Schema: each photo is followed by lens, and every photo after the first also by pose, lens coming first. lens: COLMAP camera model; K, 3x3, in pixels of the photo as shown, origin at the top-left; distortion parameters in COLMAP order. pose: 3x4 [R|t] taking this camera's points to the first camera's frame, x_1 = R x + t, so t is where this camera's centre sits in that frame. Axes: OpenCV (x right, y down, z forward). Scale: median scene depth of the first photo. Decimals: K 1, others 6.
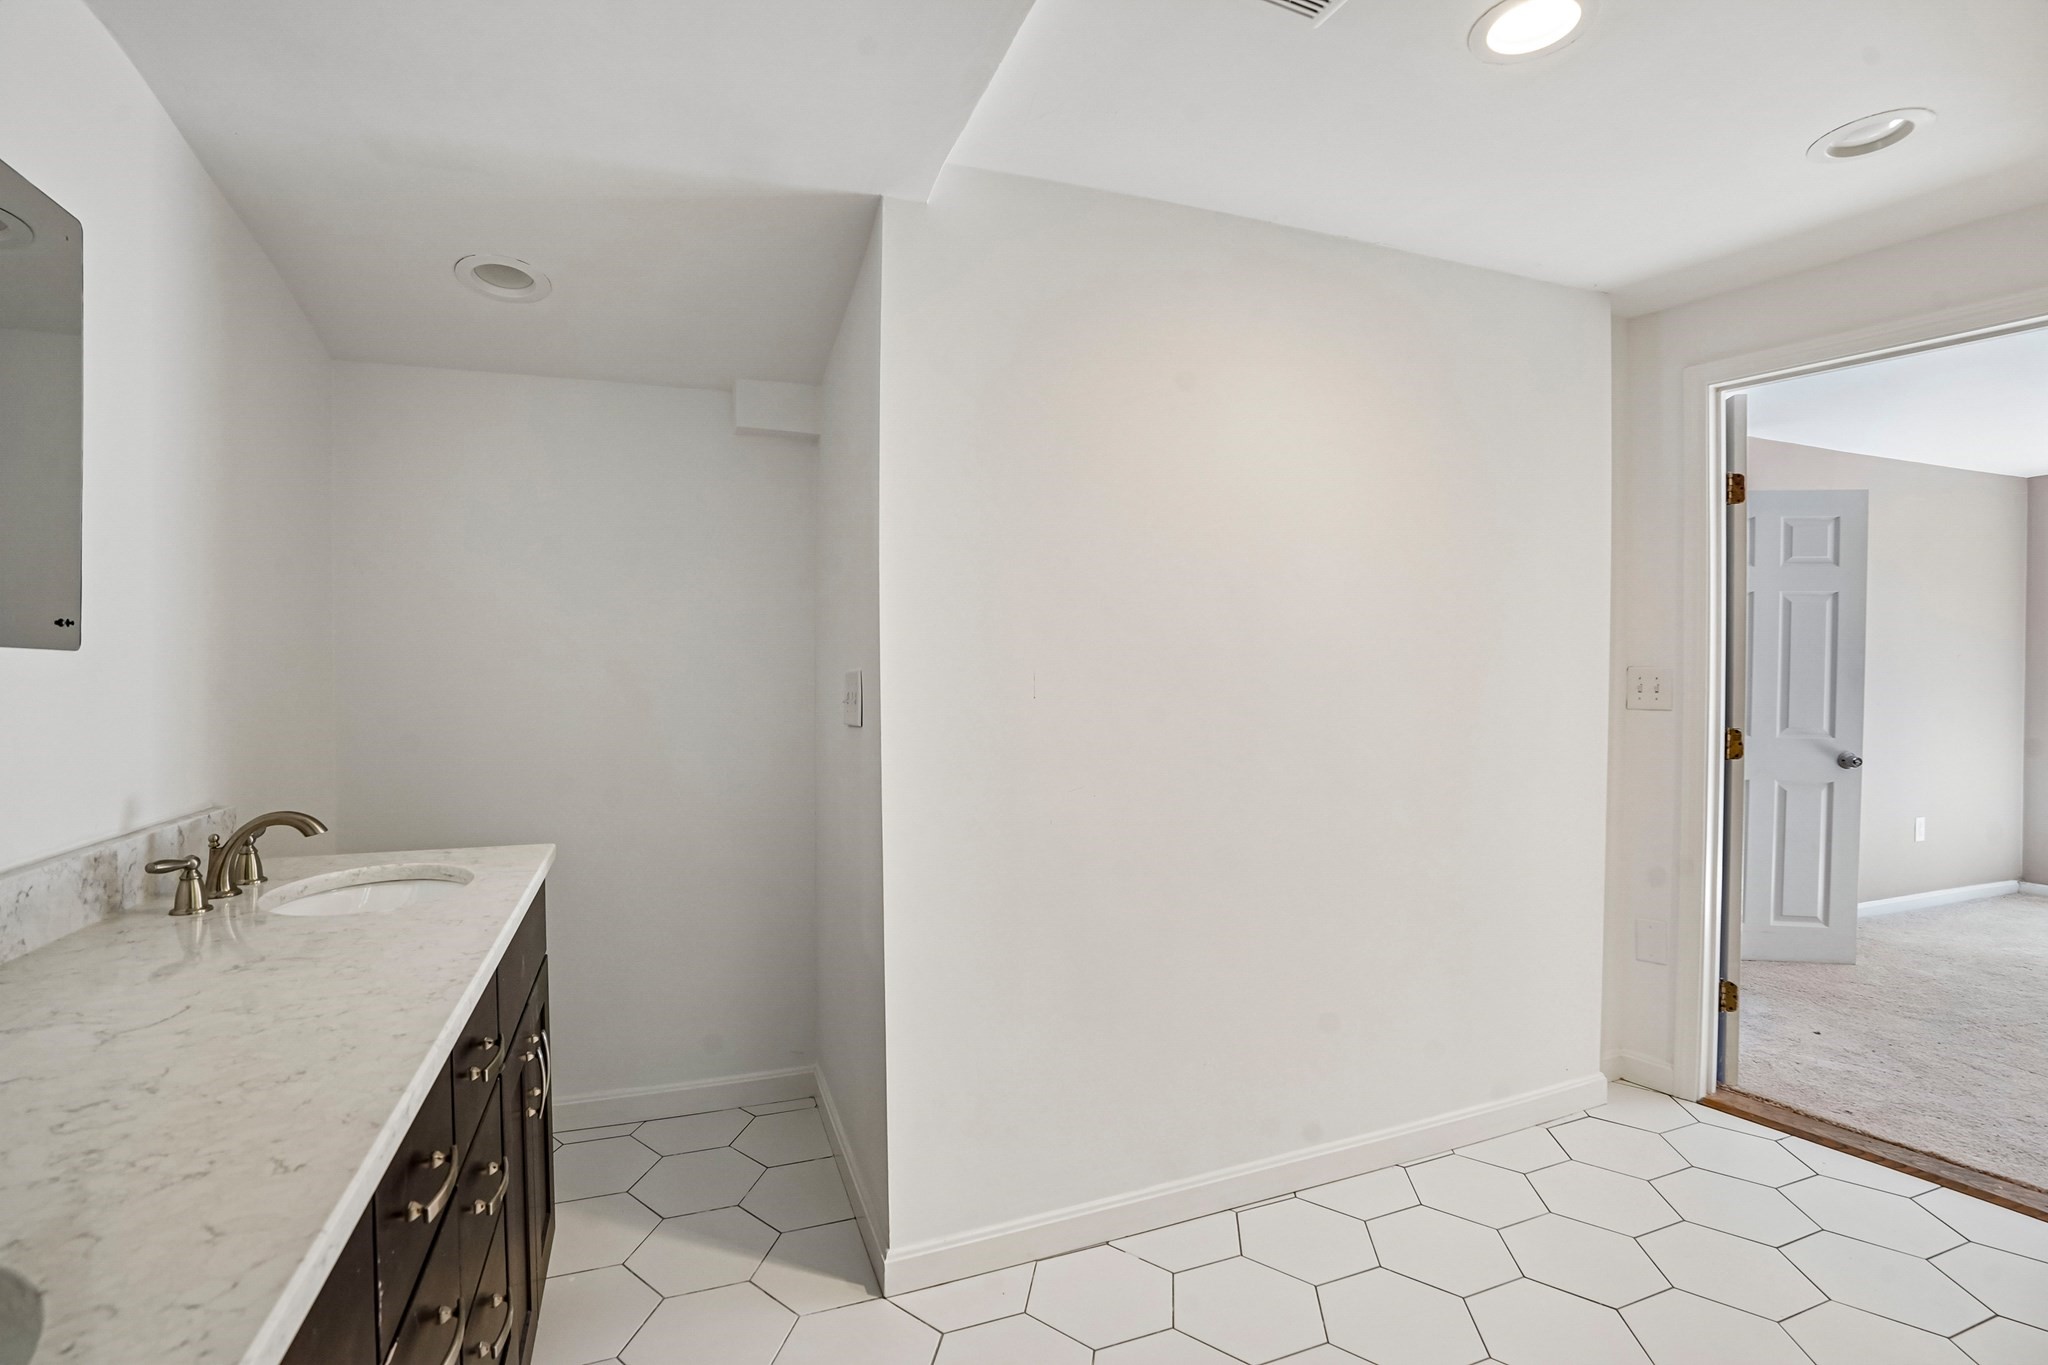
lens RADIAL K [[945.8, 0, 1024.0], [0, 945.8, 682.5], [0, 0, 1]] dist [-0.066711, 0.027862]
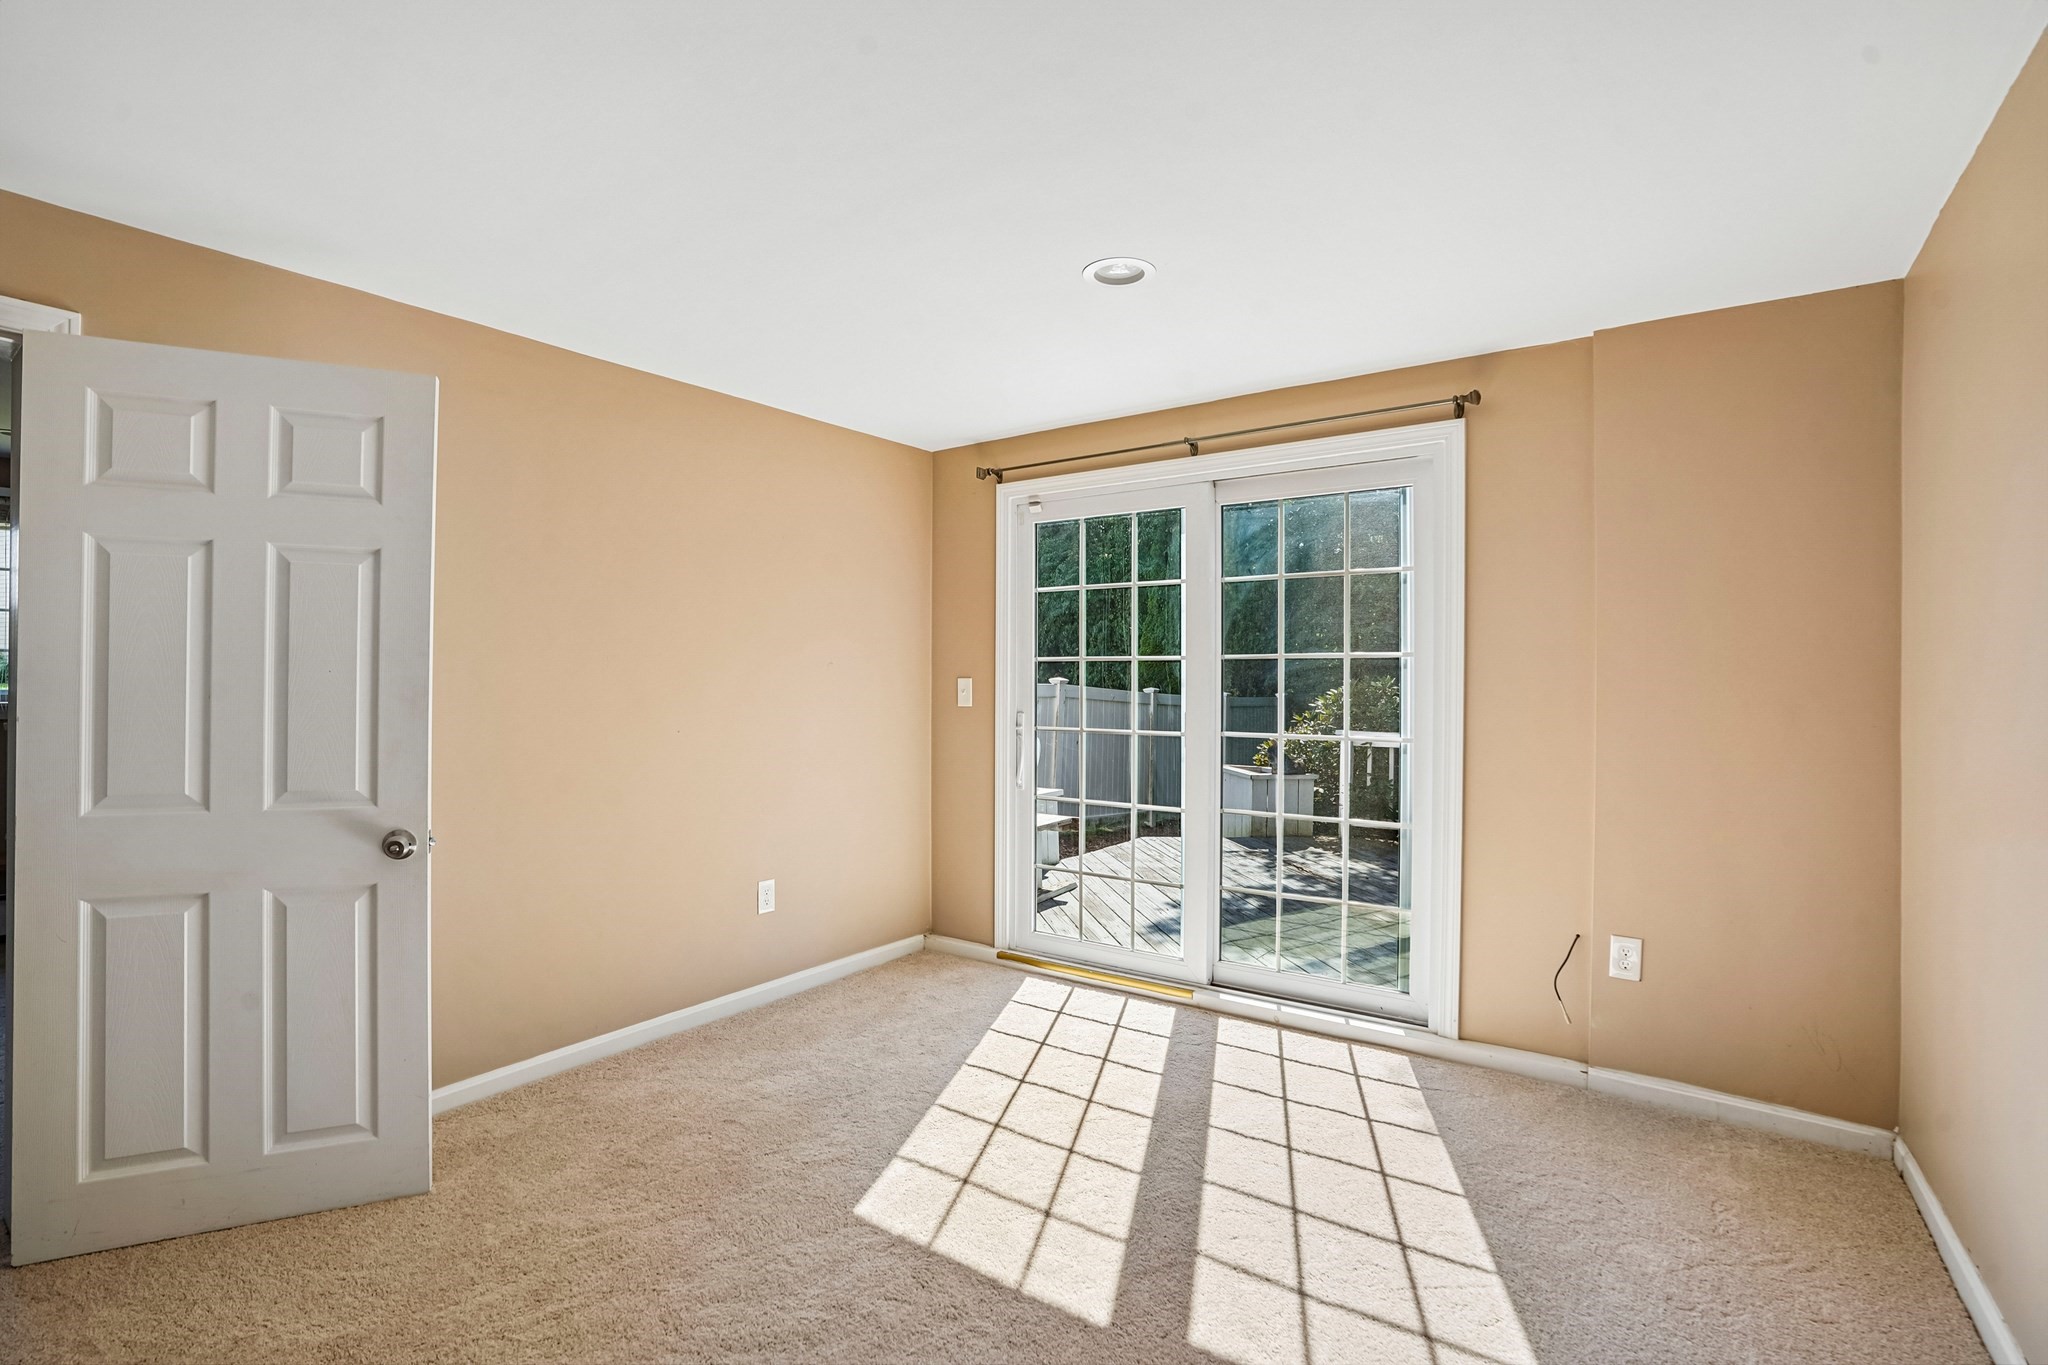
lens RADIAL K [[945.8, 0, 1024.0], [0, 945.8, 682.5], [0, 0, 1]] dist [-0.066711, 0.027862]
pose [[0.812438, 0.006749, 0.583009, 0.878870], [0.005626, 0.999796, -0.019413, -0.002185], [-0.583021, 0.019052, 0.812234, 0.298548]]
